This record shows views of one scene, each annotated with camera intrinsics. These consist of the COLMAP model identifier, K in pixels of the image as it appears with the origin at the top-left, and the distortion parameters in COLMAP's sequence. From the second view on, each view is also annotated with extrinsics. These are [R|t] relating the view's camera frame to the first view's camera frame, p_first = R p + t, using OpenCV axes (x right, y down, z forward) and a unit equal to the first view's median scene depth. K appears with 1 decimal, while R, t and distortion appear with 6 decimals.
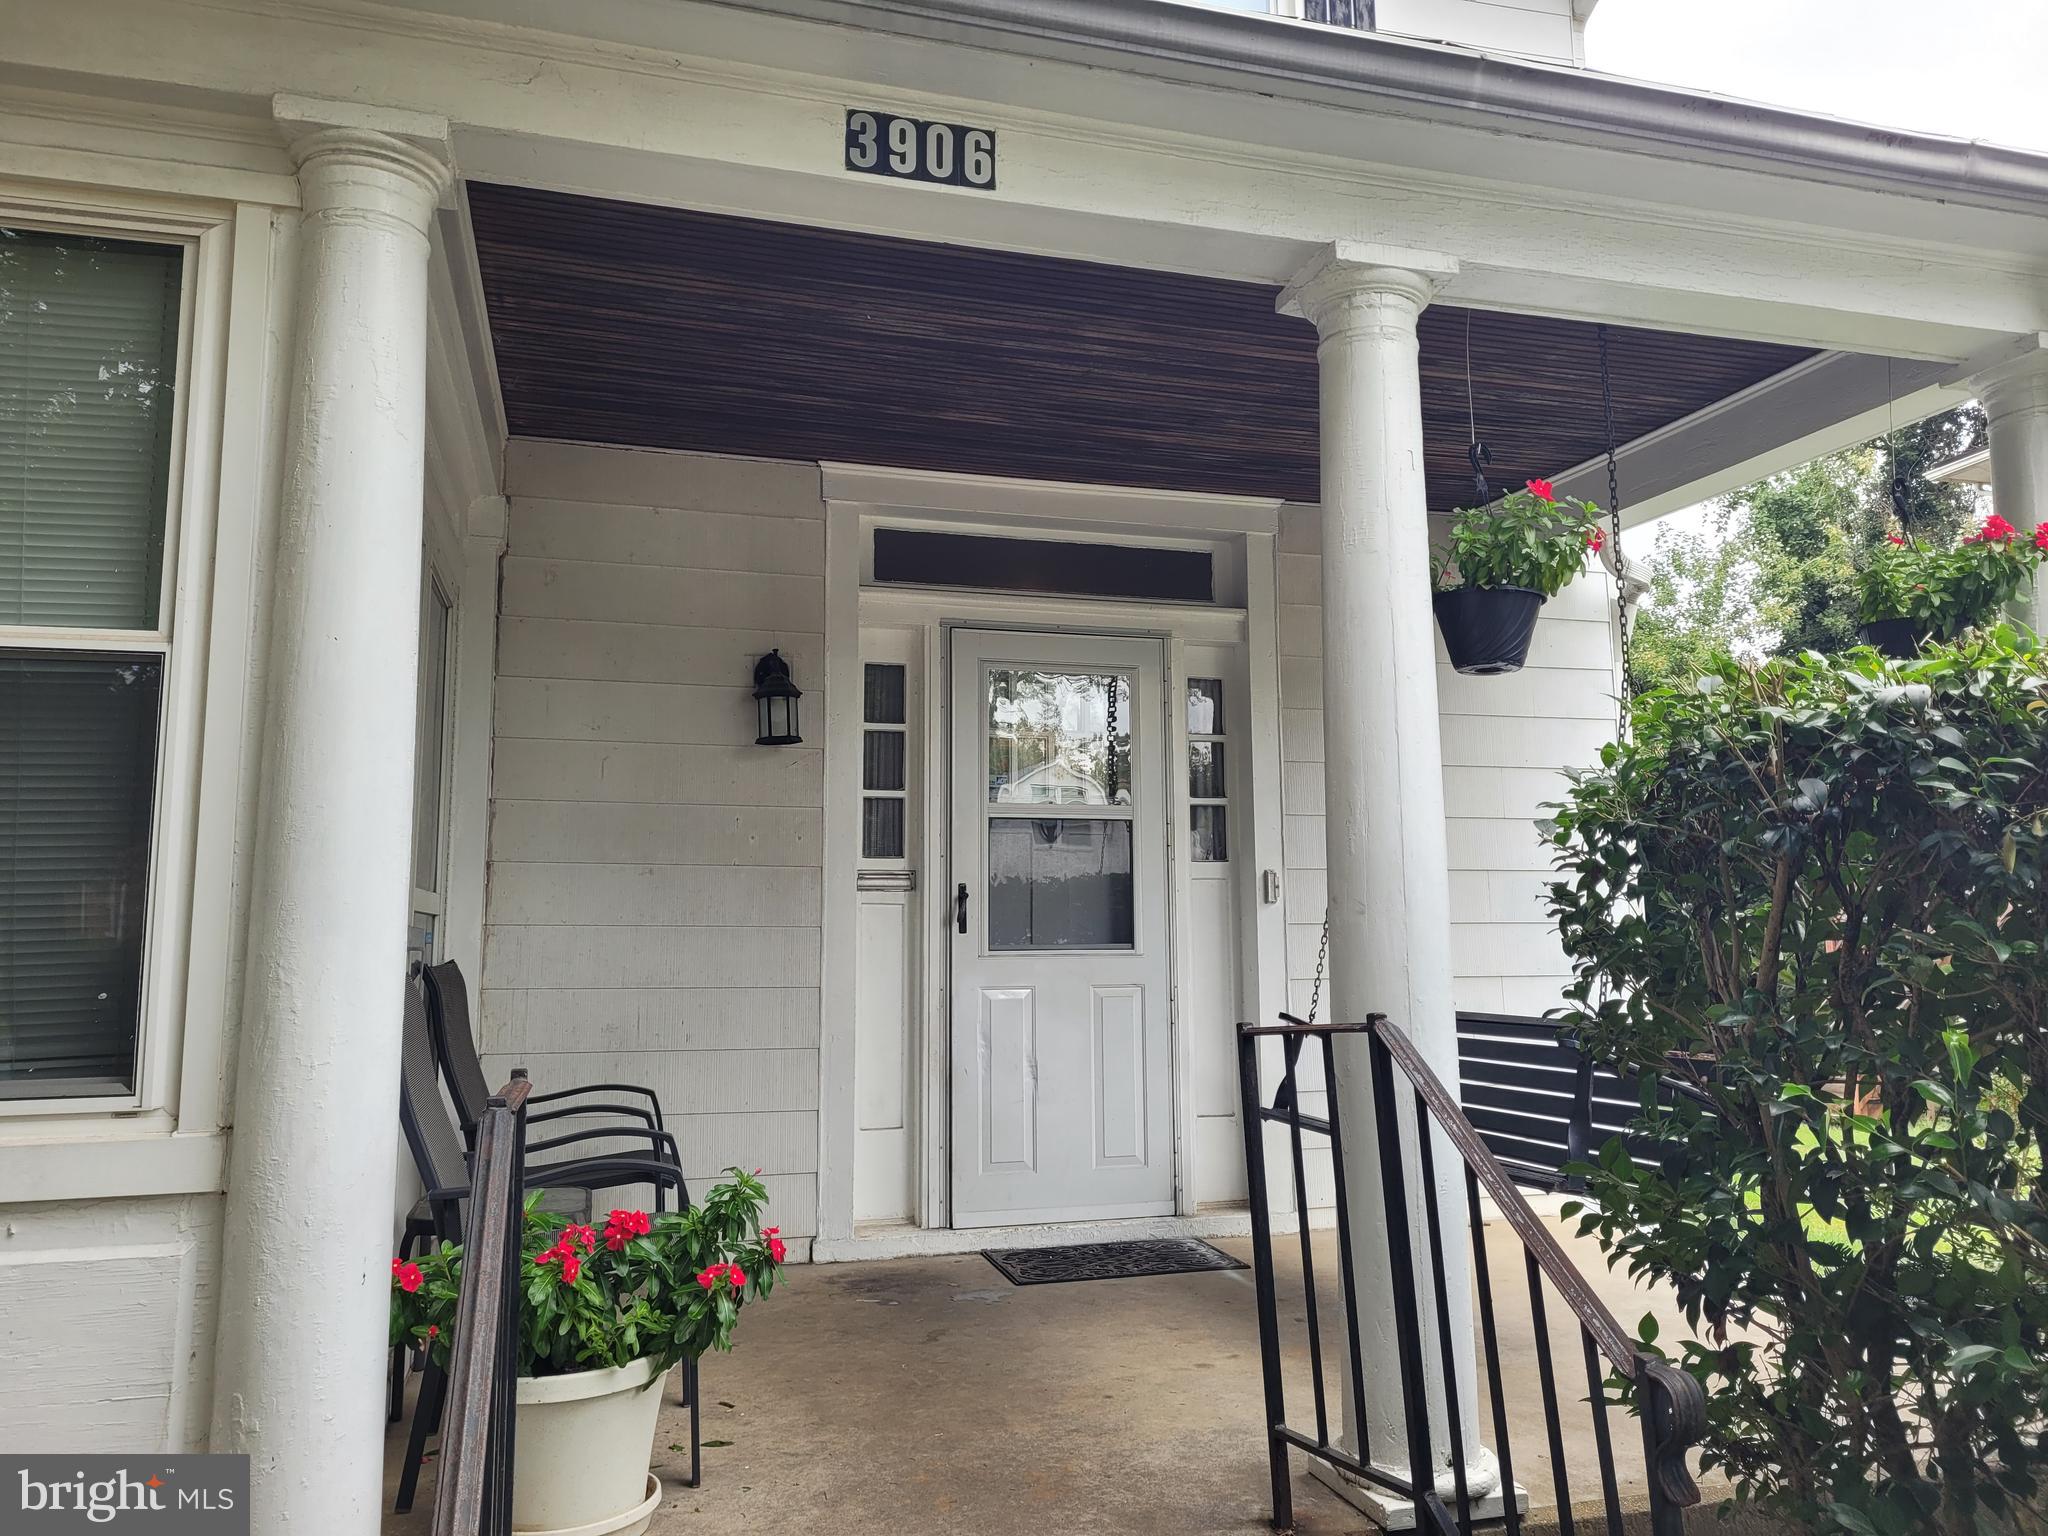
lens RADIAL K [[1548.5, 0, 1026.0], [0, 1548.5, 741.9], [0, 0, 1]] dist [0.007416, 0.001863]
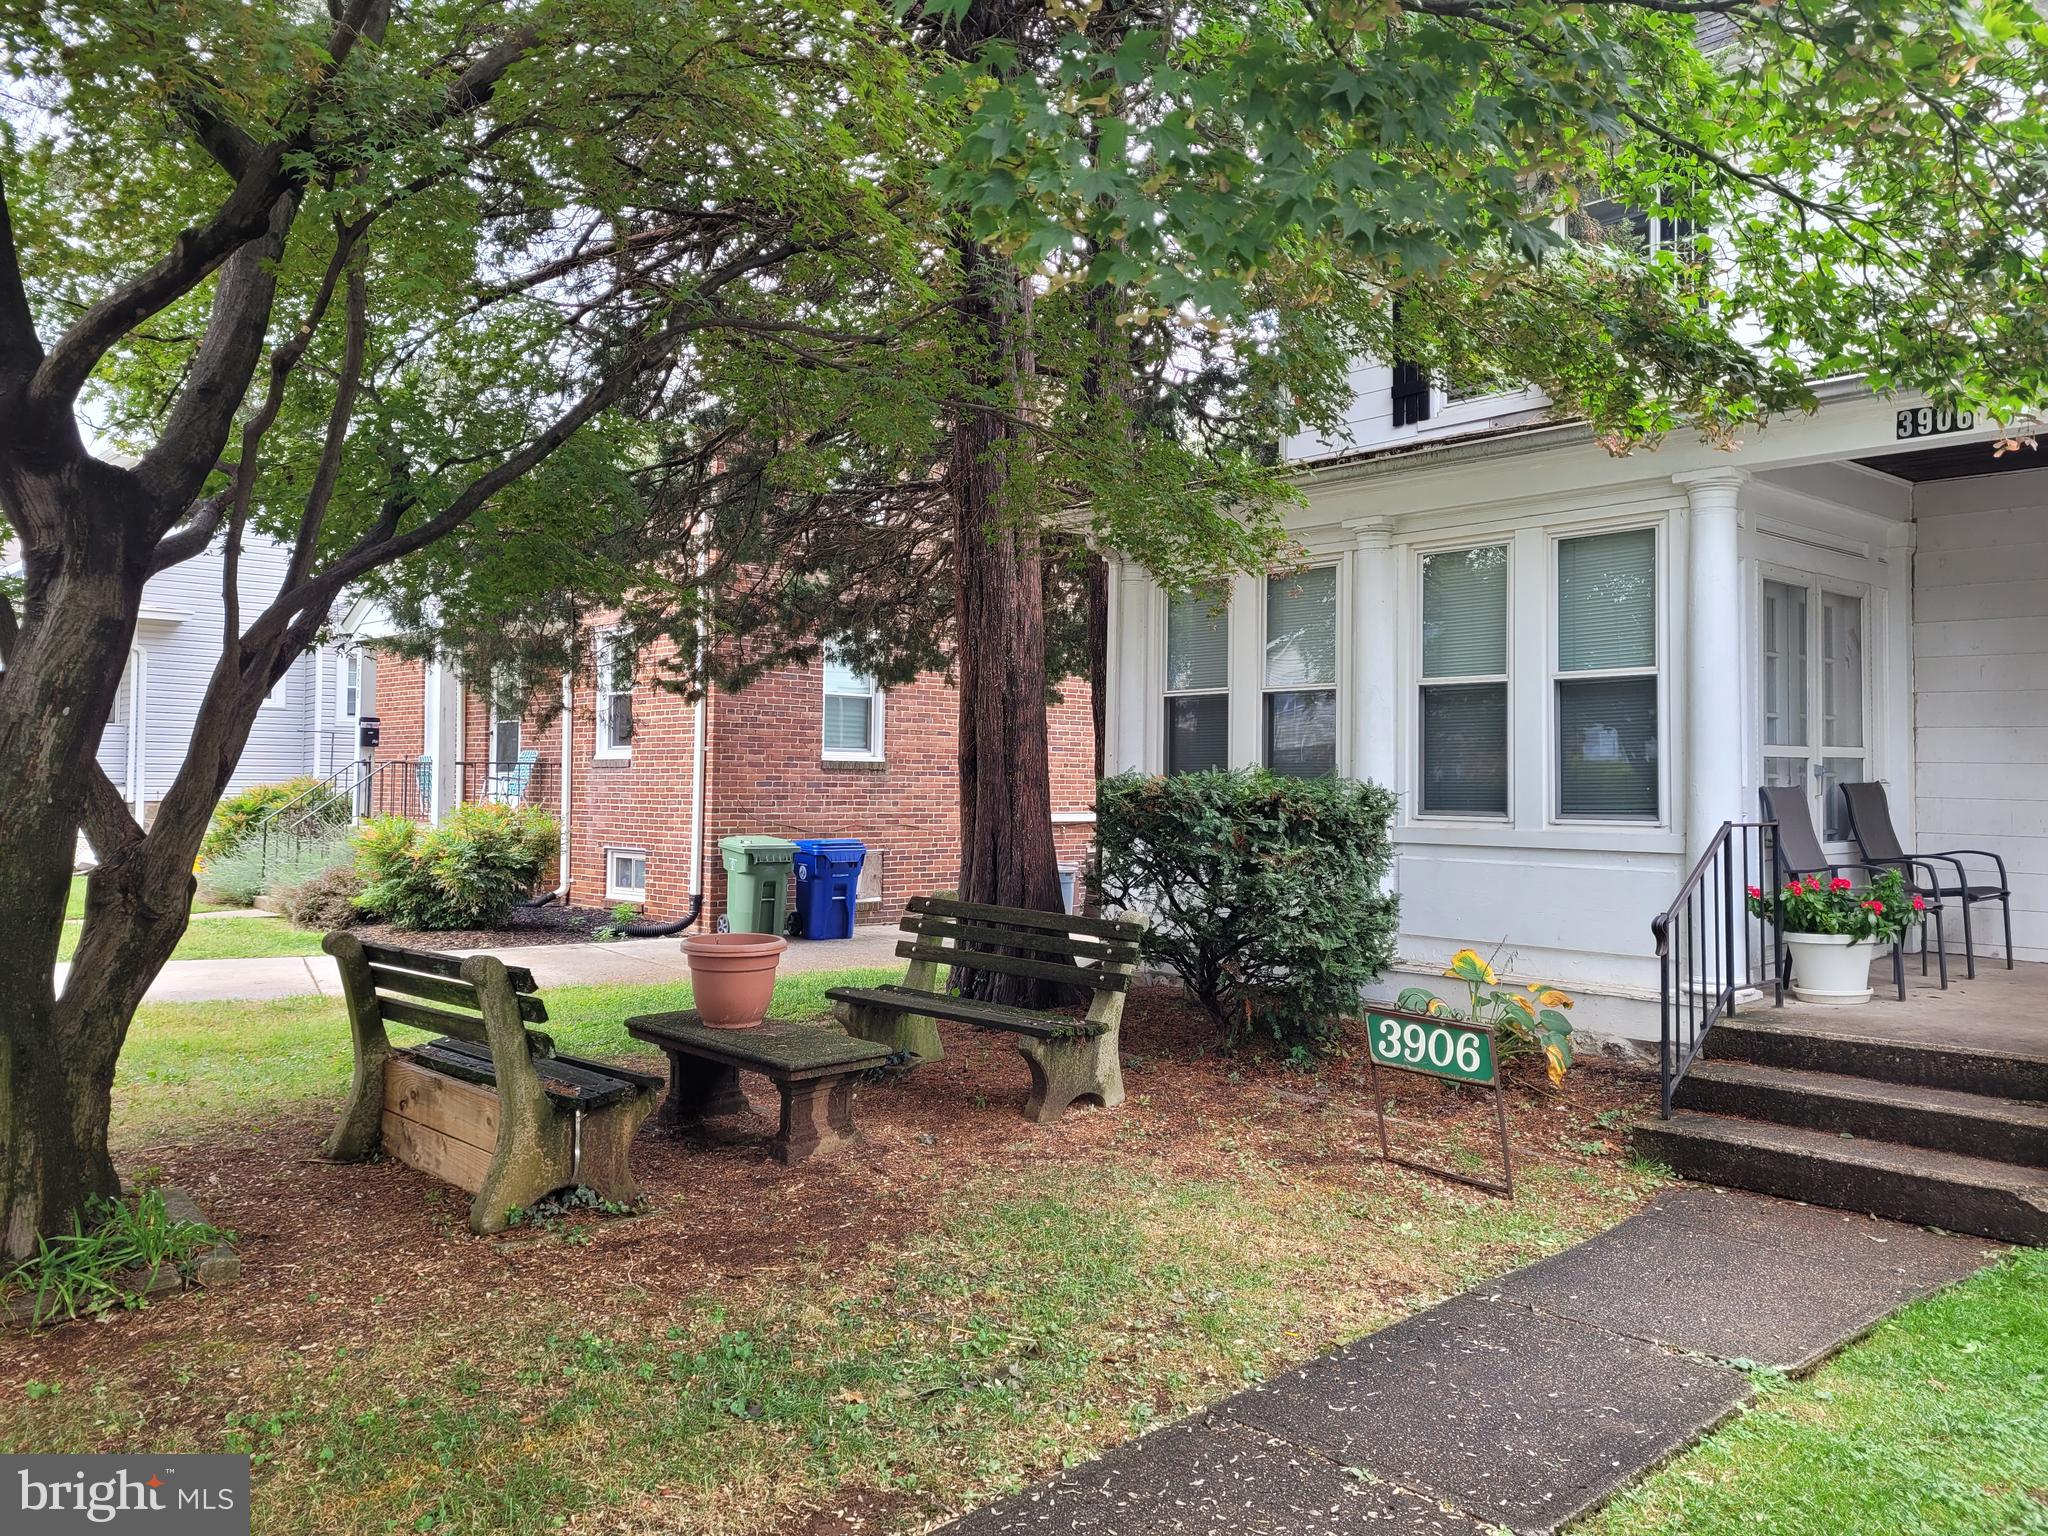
lens RADIAL K [[1548.5, 0, 1026.0], [0, 1548.5, 741.9], [0, 0, 1]] dist [0.007416, 0.001863]
pose [[0.444192, -0.007175, -0.895903, 1.353996], [0.115916, 0.992024, 0.049526, -0.186099], [0.888401, -0.125849, 0.441481, -1.206678]]
